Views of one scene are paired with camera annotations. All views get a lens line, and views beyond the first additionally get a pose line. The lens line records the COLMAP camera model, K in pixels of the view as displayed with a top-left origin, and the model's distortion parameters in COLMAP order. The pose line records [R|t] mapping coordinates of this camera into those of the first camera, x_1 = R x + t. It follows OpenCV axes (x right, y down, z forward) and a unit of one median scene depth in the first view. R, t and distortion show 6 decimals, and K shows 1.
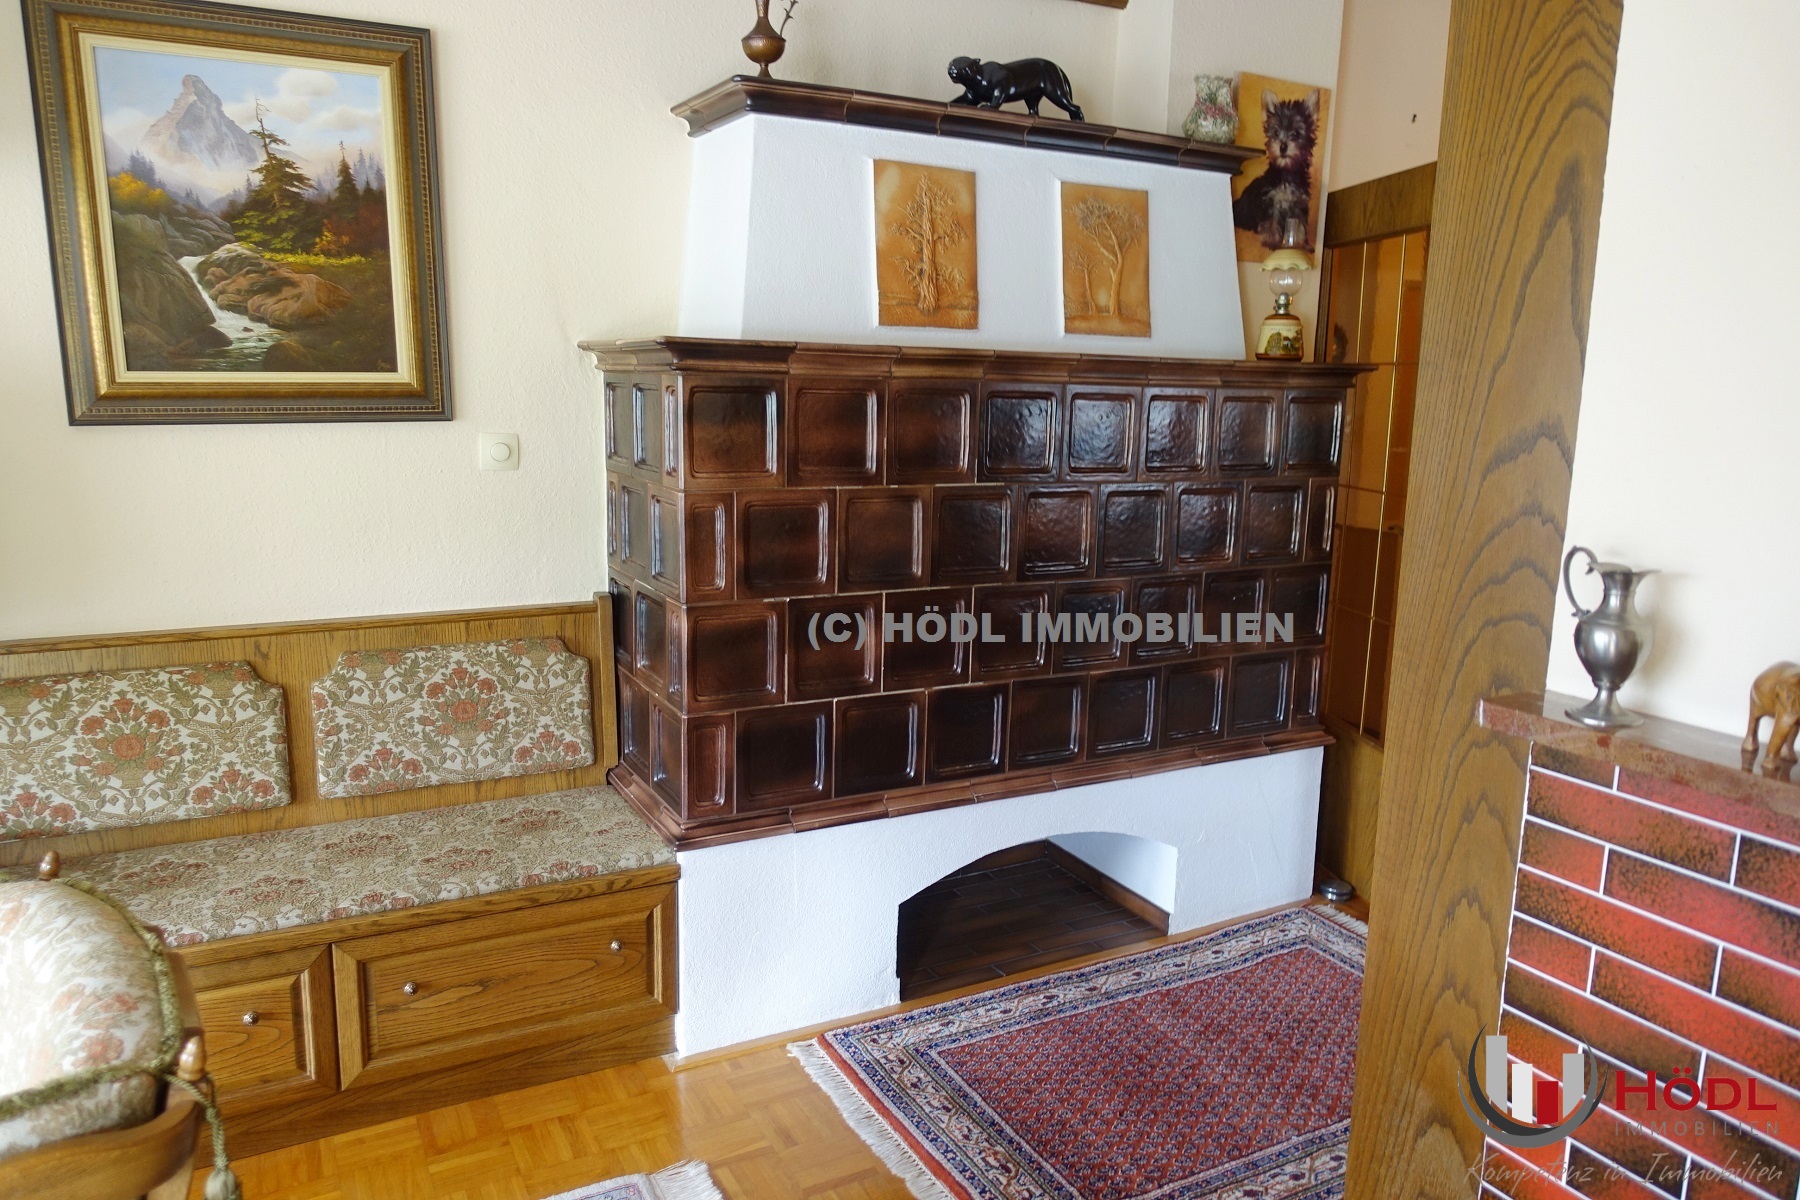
lens RADIAL K [[1231.5, 0, 901.8], [0, 1231.5, 599.6], [0, 0, 1]] dist [0.001499, 0.003044]
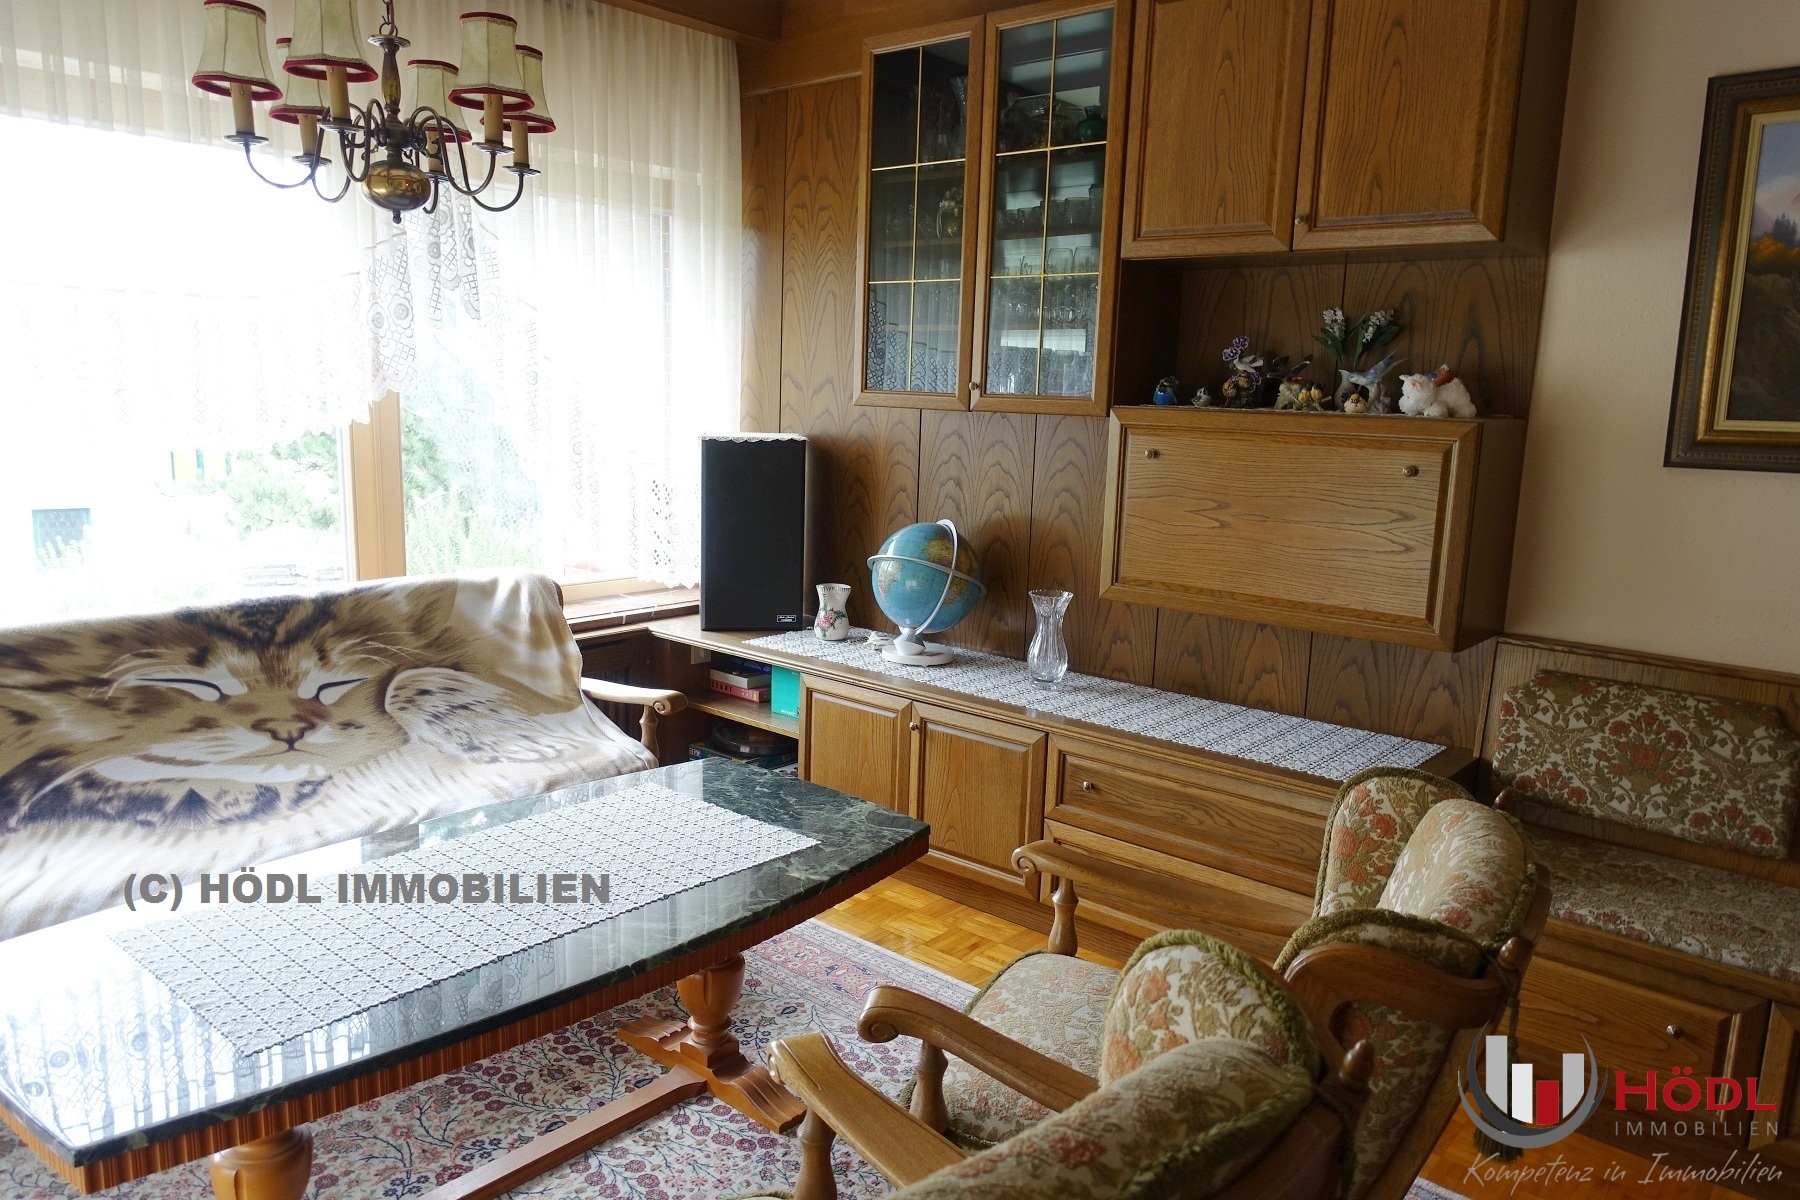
lens RADIAL K [[1231.5, 0, 900.7], [0, 1231.5, 601.0], [0, 0, 1]] dist [0.001499, 0.003044]
pose [[0.348806, 0.152968, -0.924627, 0.142972], [-0.189320, 0.977751, 0.090338, 0.009683], [0.917874, 0.143540, 0.370006, -0.042890]]
